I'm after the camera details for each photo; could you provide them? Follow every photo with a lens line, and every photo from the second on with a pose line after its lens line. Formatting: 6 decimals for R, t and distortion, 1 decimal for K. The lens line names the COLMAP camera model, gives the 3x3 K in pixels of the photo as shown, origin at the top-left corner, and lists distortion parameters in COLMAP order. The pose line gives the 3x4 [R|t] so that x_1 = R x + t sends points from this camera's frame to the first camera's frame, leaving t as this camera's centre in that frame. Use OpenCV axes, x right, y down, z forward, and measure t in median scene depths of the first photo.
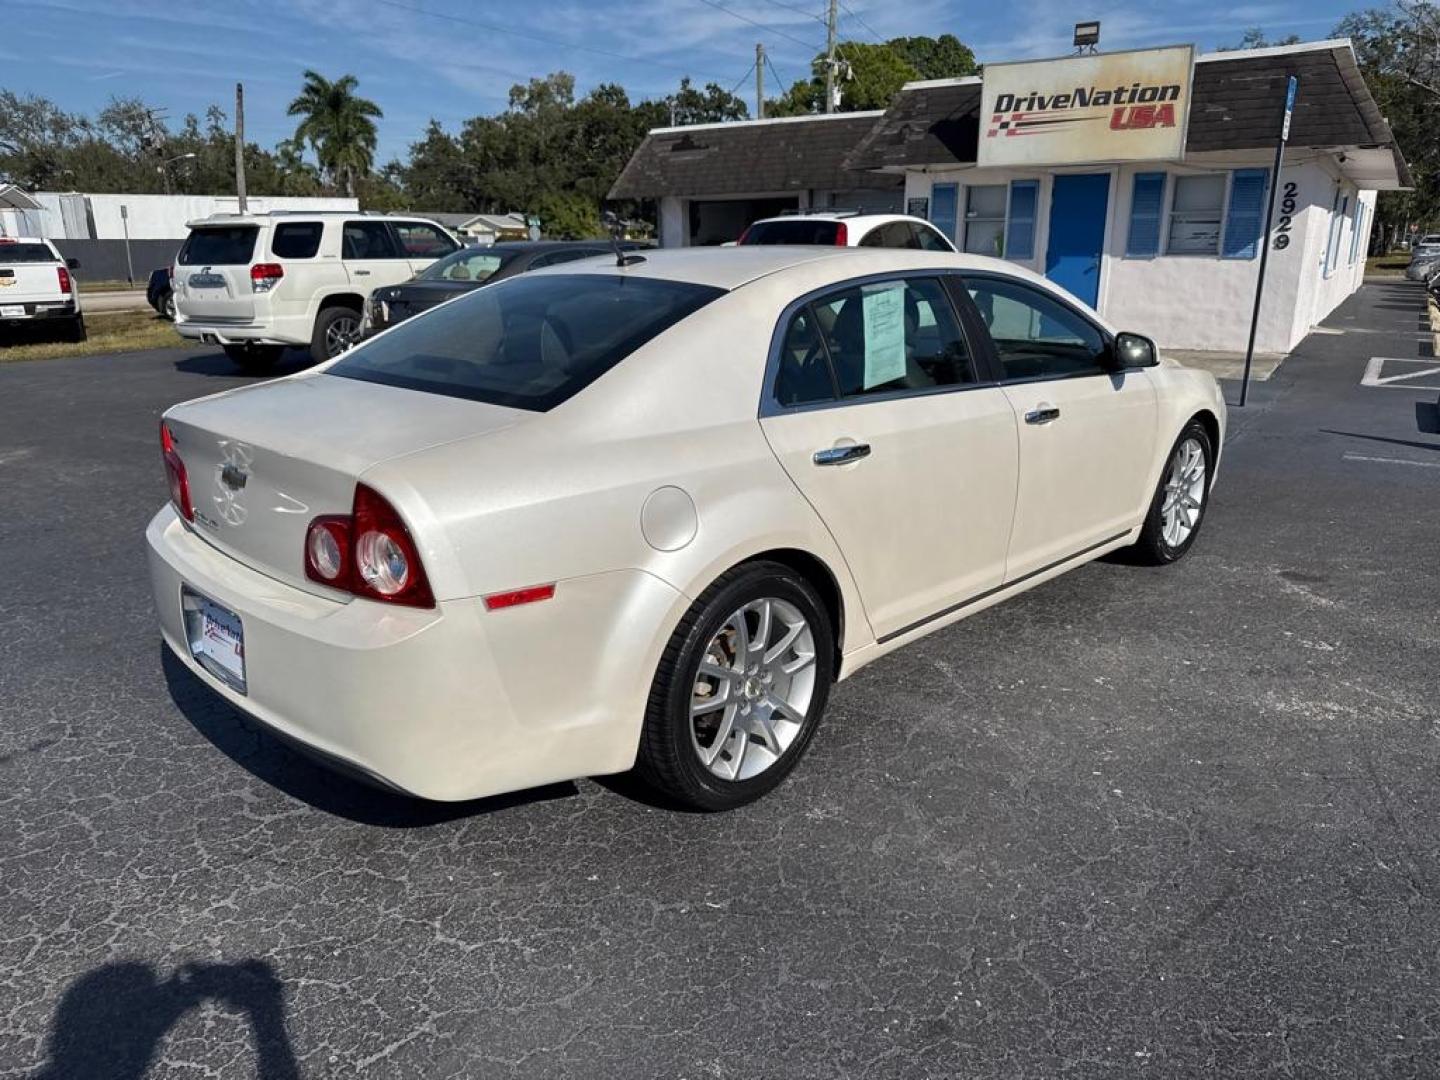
lens RADIAL K [[1046.7, 0, 720.2], [0, 1046.7, 550.8], [0, 0, 1]] dist [0.029070, -0.031421]
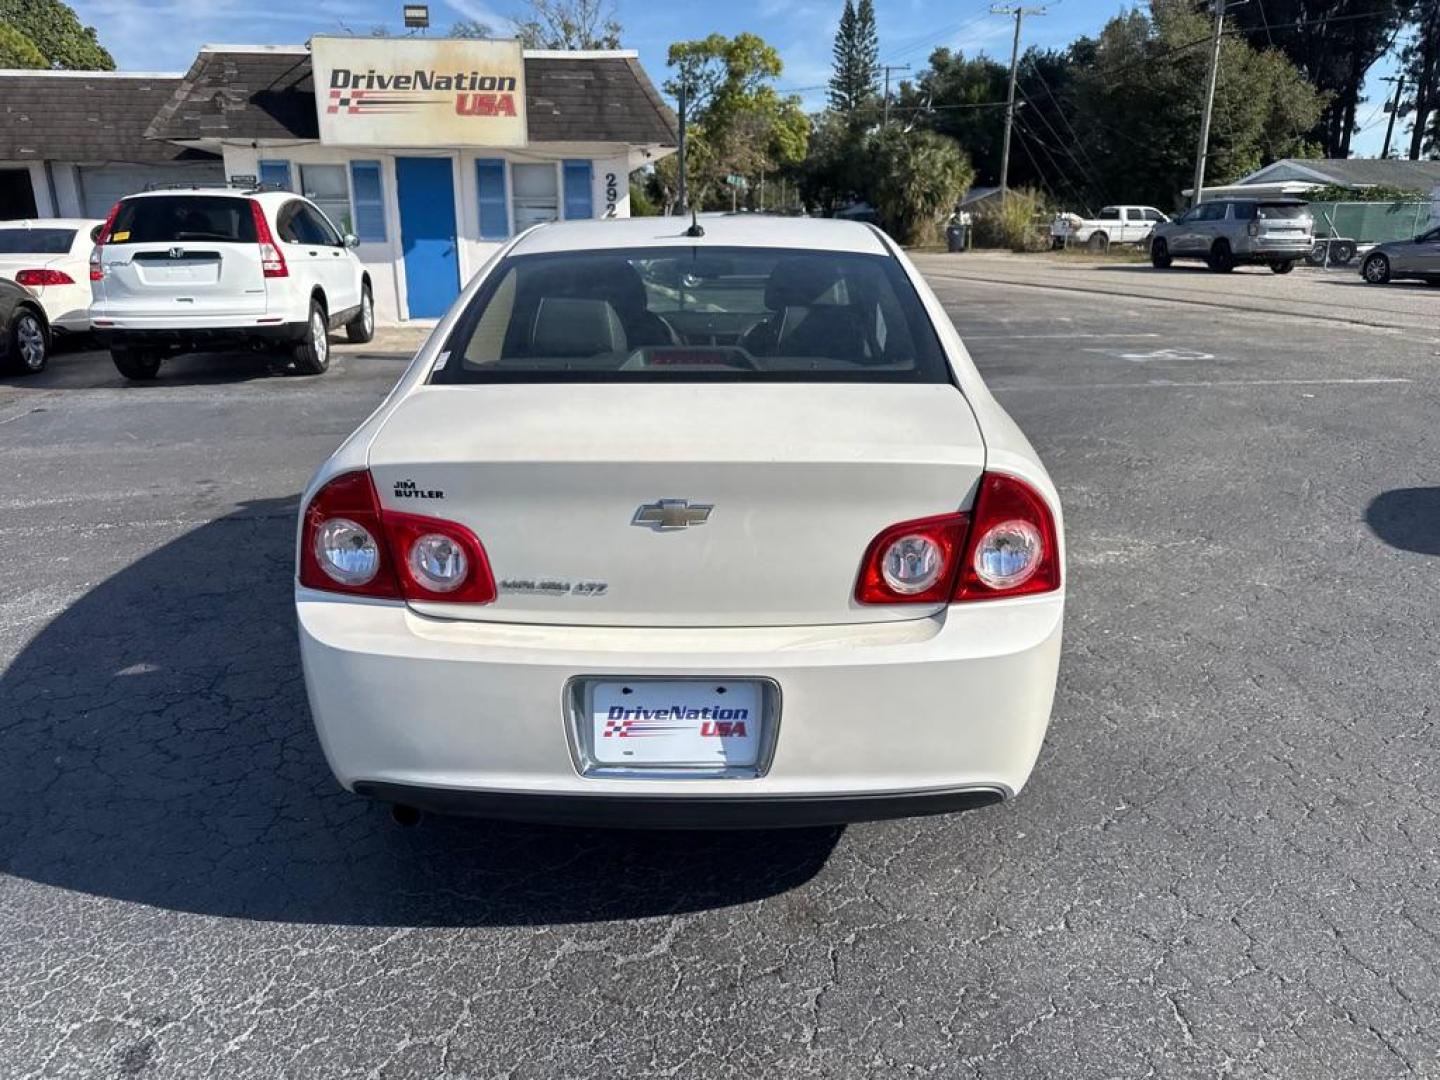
lens RADIAL K [[1046.7, 0, 712.4], [0, 1046.7, 558.7], [0, 0, 1]] dist [0.029070, -0.031421]
pose [[0.724785, -0.208487, 0.656673, -0.205807], [0.197142, 0.976022, 0.092287, -0.022119], [-0.660168, 0.062570, 0.748507, 0.090799]]
